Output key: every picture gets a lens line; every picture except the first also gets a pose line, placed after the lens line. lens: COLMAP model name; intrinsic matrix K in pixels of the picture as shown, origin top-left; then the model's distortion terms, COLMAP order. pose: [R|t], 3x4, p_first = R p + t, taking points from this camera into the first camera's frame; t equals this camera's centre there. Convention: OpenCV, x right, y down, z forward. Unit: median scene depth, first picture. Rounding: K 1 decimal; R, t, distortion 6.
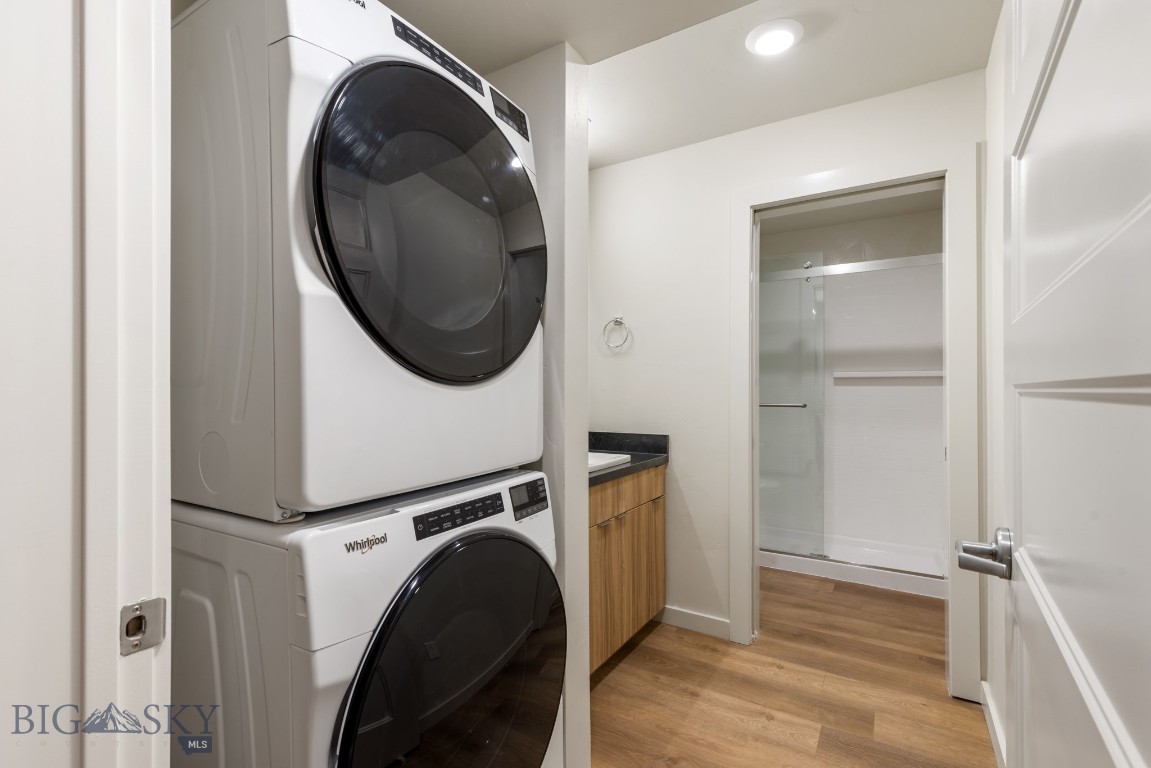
lens RADIAL K [[527.2, 0, 582.5], [0, 527.2, 386.3], [0, 0, 1]] dist [0.000700, -0.000461]
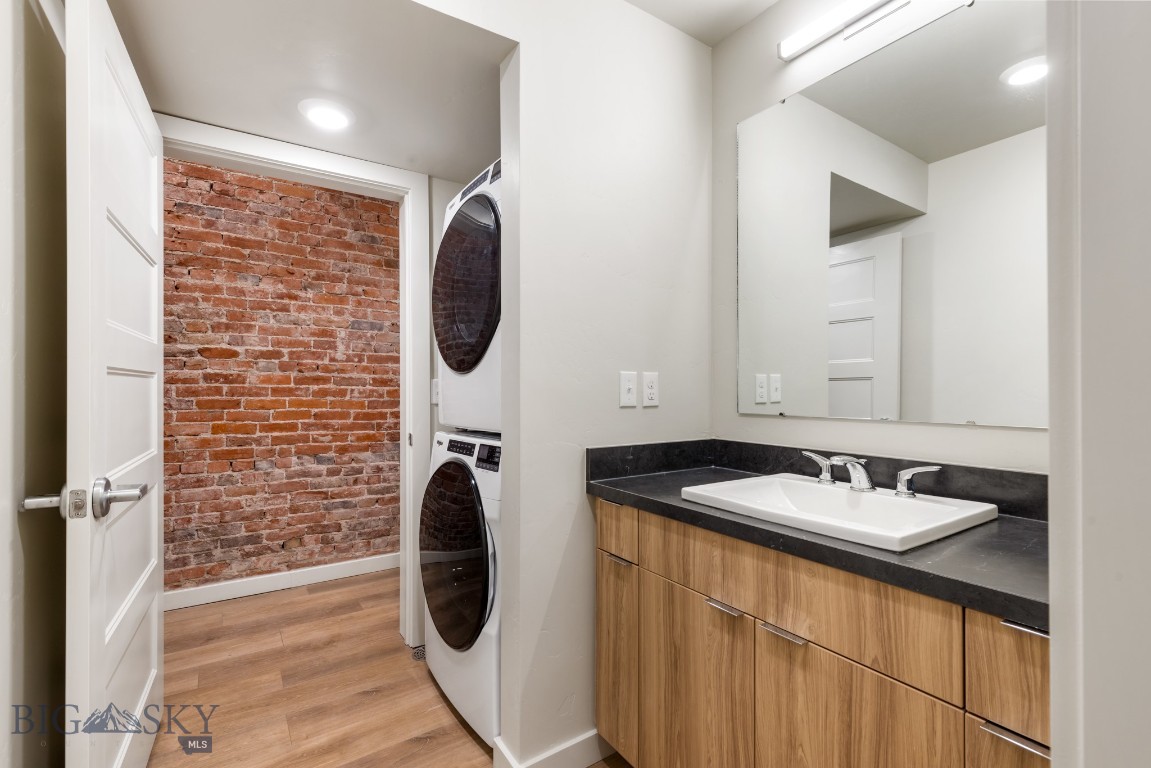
lens RADIAL K [[527.2, 0, 582.5], [0, 527.2, 386.3], [0, 0, 1]] dist [0.000700, -0.000461]
pose [[-0.427479, -0.003285, -0.904019, 0.627922], [0.003376, 0.999981, -0.005230, 0.027727], [0.904019, -0.005288, -0.427459, 1.129825]]
